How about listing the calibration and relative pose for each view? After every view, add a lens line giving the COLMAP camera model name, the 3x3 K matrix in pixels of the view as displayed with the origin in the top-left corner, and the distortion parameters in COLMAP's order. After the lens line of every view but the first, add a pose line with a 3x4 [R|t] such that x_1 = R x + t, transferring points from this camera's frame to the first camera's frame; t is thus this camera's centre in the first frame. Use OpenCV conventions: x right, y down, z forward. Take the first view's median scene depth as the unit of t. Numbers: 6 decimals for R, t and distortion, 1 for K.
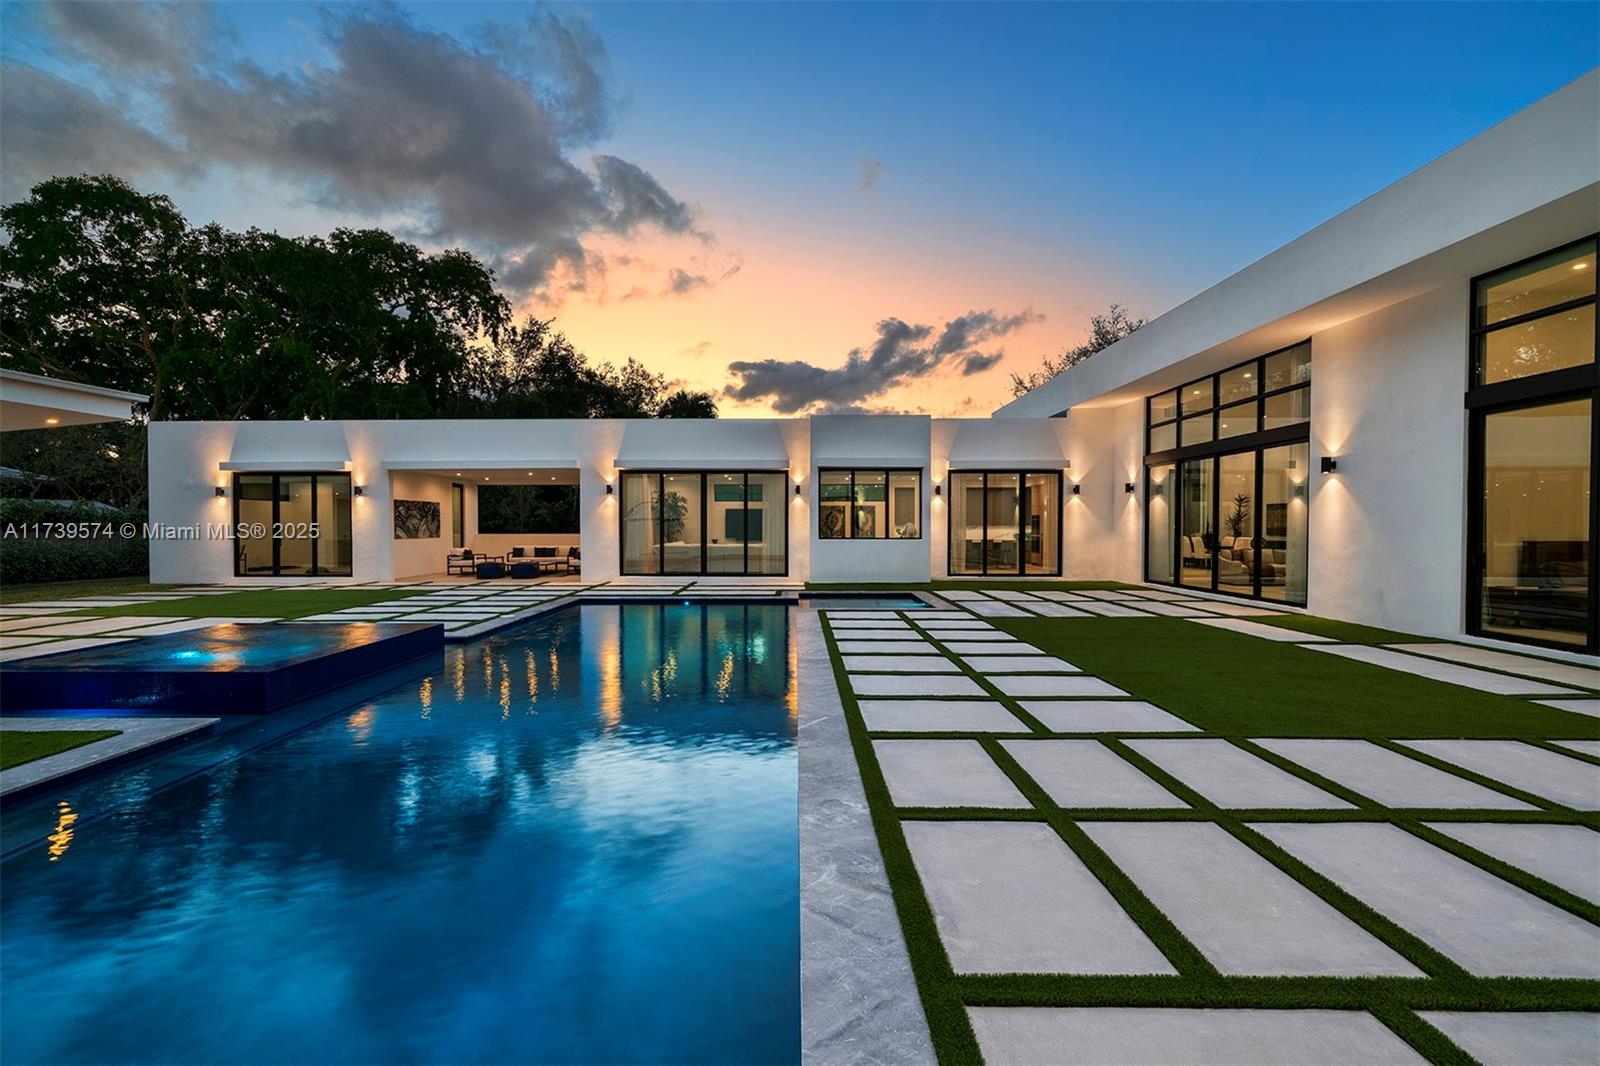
lens RADIAL K [[692.9, 0, 790.2], [0, 692.9, 529.4], [0, 0, 1]] dist [-0.000961, 0.000230]
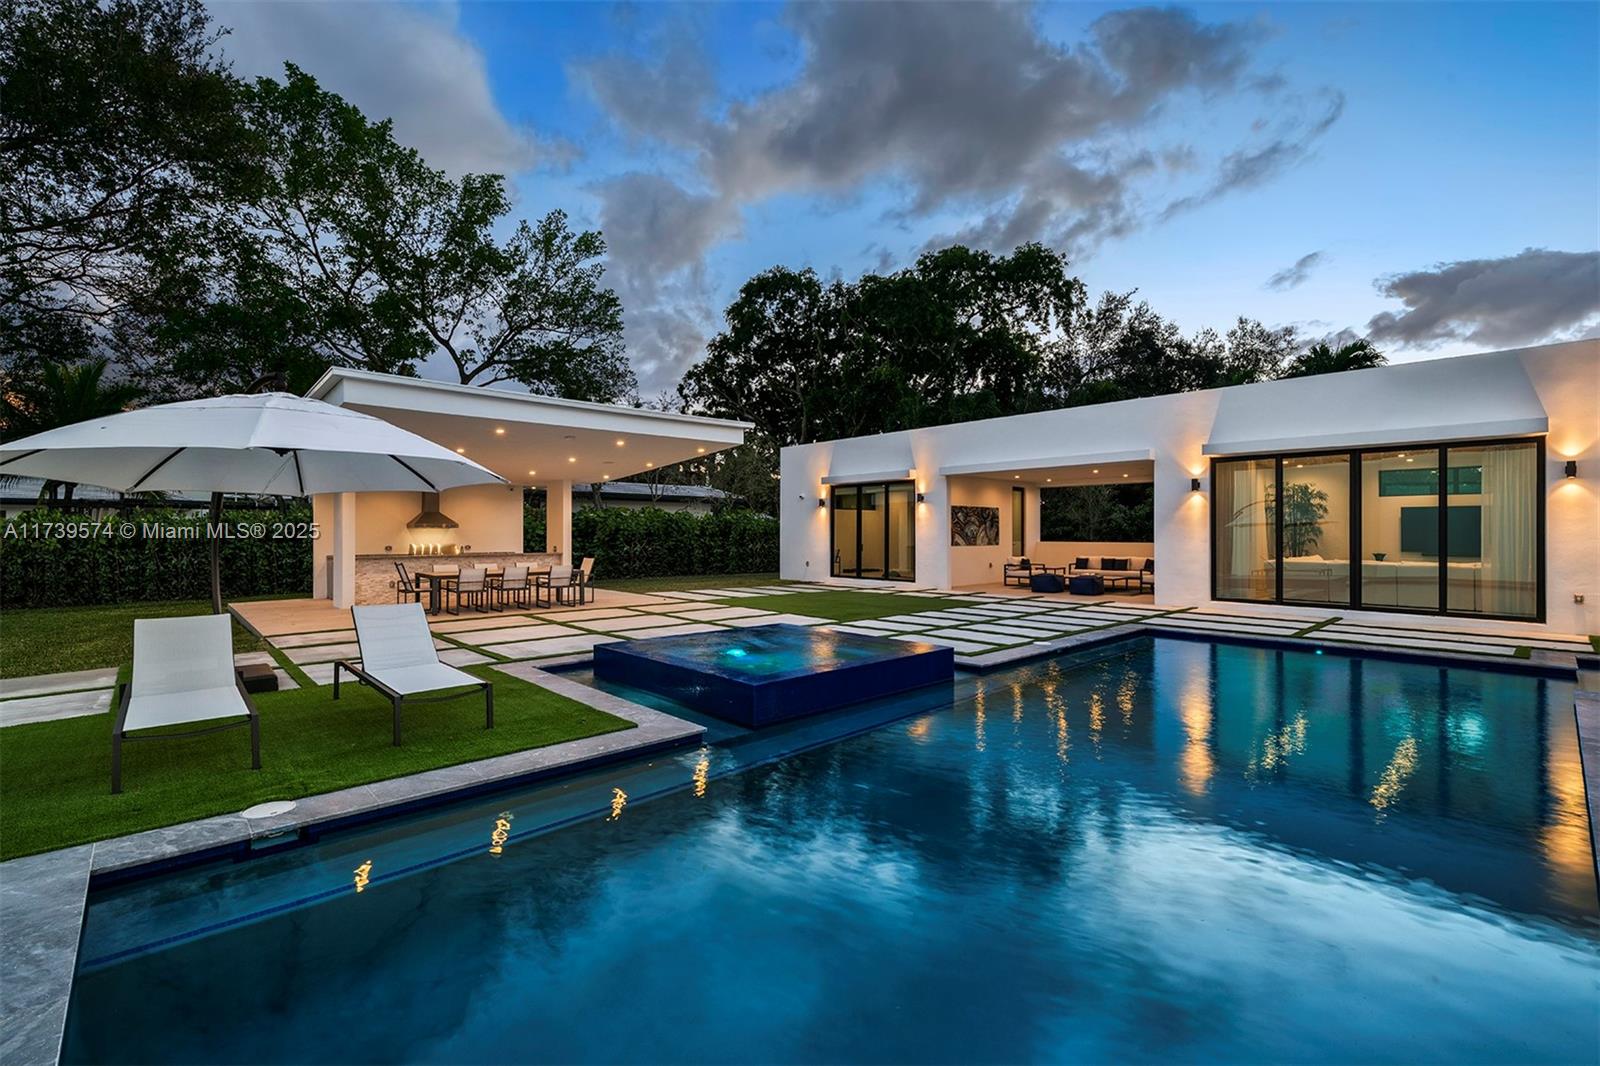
lens RADIAL K [[692.9, 0, 790.2], [0, 692.9, 529.4], [0, 0, 1]] dist [-0.000961, 0.000230]
pose [[0.679275, -0.001805, -0.733882, -0.005817], [-0.005006, 0.999962, -0.007093, -0.001283], [0.733867, 0.008492, 0.679240, 0.141422]]
